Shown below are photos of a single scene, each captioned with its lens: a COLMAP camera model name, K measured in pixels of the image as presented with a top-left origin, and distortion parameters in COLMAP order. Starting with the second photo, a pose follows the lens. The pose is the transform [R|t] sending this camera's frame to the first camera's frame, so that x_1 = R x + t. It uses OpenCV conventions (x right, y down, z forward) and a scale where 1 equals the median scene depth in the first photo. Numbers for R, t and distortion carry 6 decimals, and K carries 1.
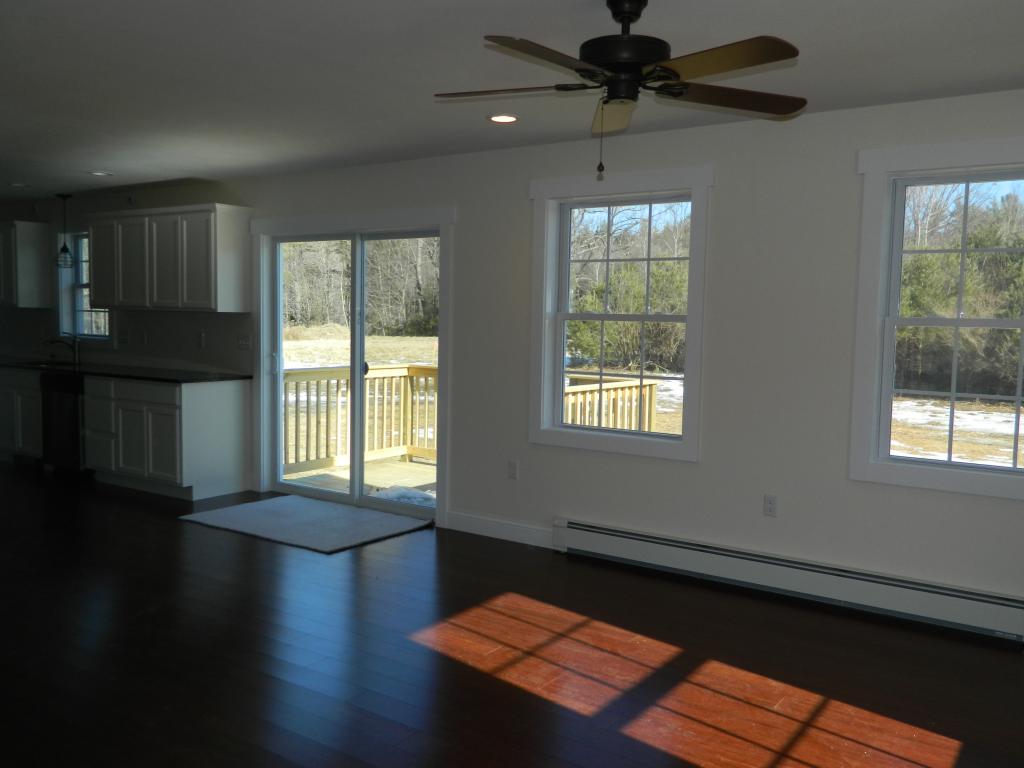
lens RADIAL K [[873.2, 0, 515.5], [0, 873.2, 384.8], [0, 0, 1]] dist [0.032584, -0.012697]
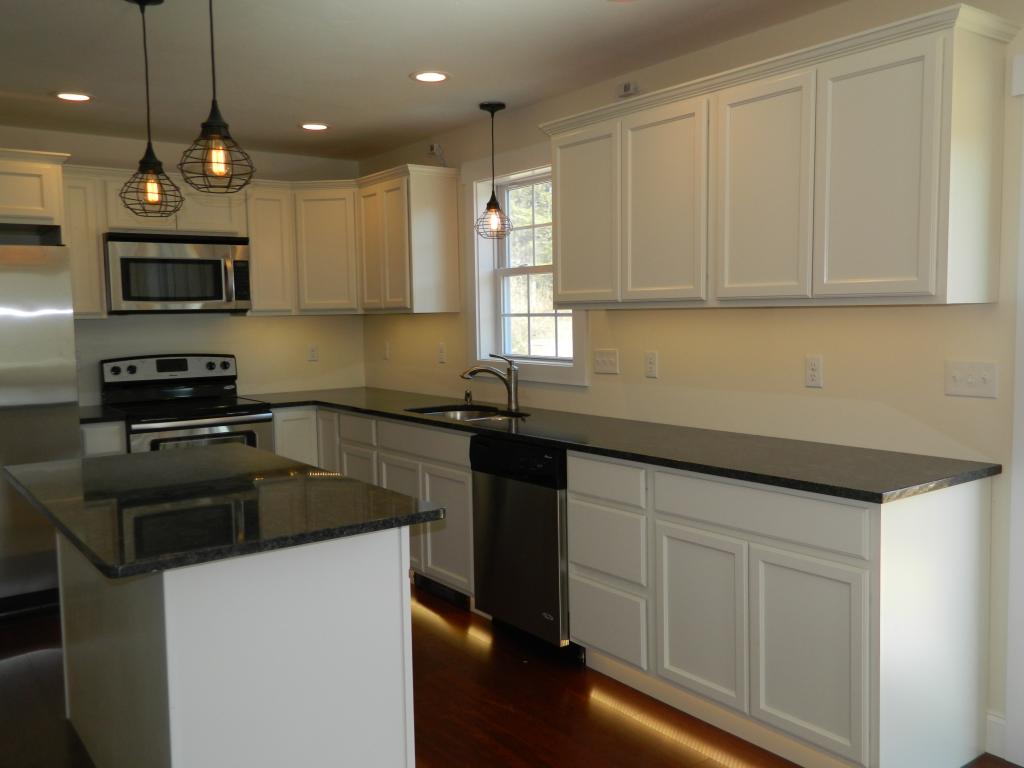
lens RADIAL K [[873.2, 0, 510.1], [0, 873.2, 384.0], [0, 0, 1]] dist [0.032584, -0.012697]
pose [[0.947213, -0.009476, -0.320465, -0.403050], [0.010583, 0.999943, 0.001714, -0.051893], [0.320430, -0.005015, 0.947259, 0.594321]]
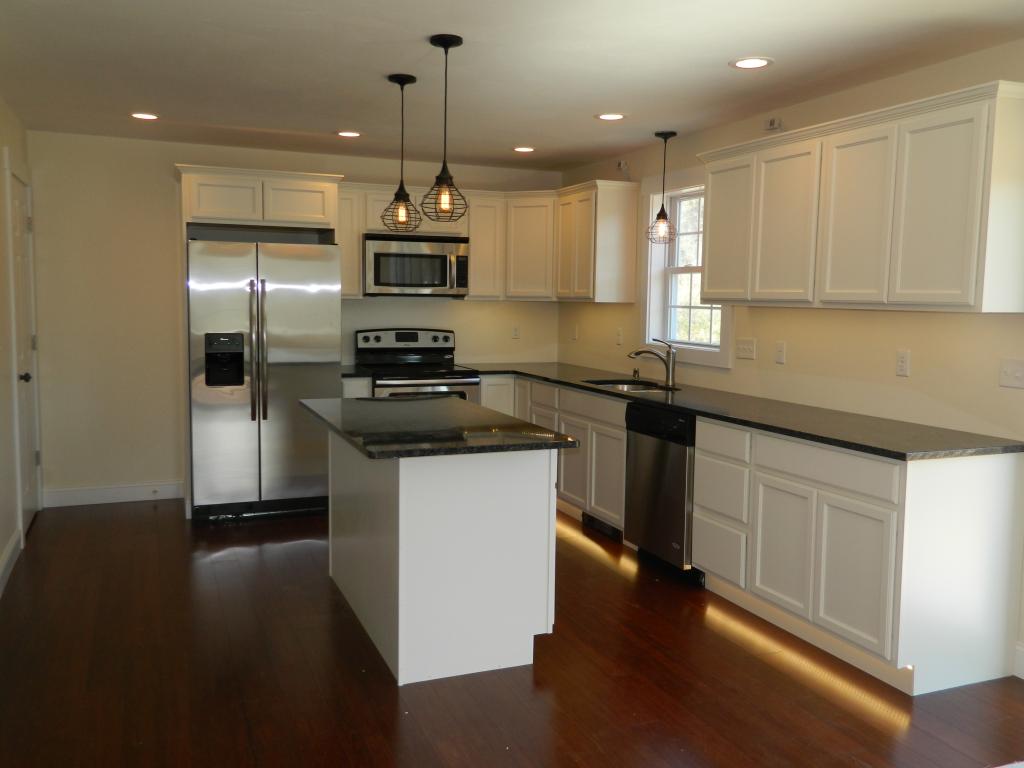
lens RADIAL K [[873.2, 0, 518.9], [0, 873.2, 381.6], [0, 0, 1]] dist [0.032584, -0.012697]
pose [[0.845780, 0.045120, -0.531620, -0.301334], [-0.040202, 0.998974, 0.020826, -0.045667], [0.532015, 0.003758, 0.846727, 0.466193]]
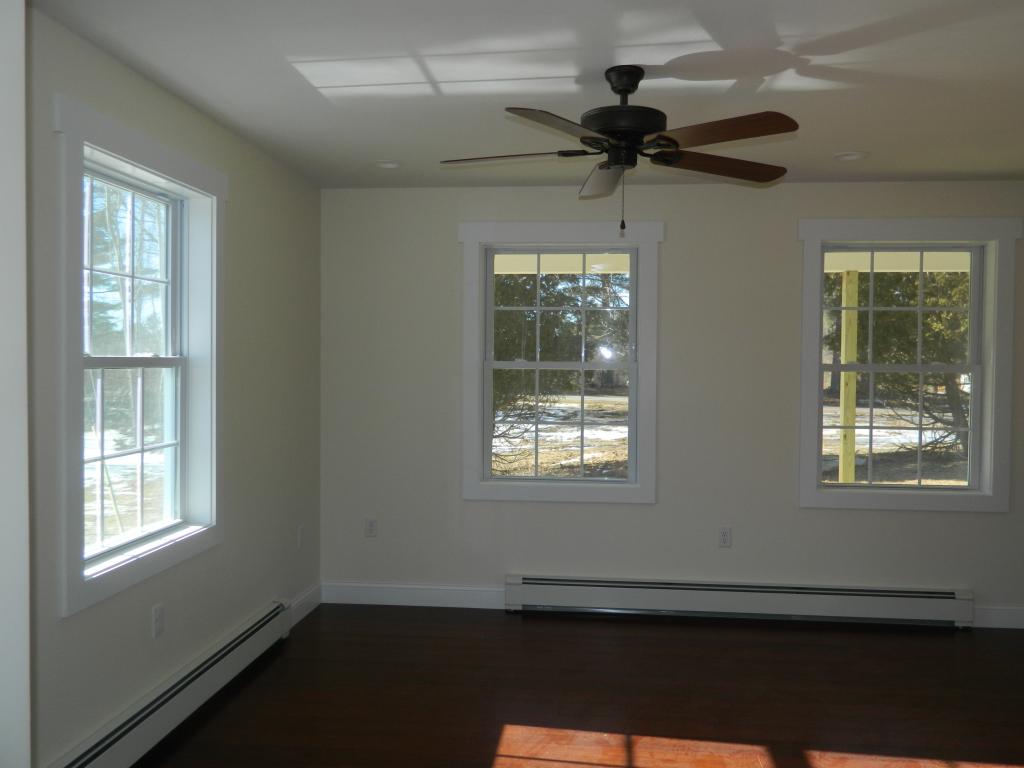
lens RADIAL K [[873.2, 0, 508.2], [0, 873.2, 378.6], [0, 0, 1]] dist [0.032584, -0.012697]
pose [[0.875668, -0.024384, 0.482297, -0.337562], [0.046055, 0.998389, -0.033142, -0.026794], [-0.480712, 0.051233, 0.875381, 0.116859]]
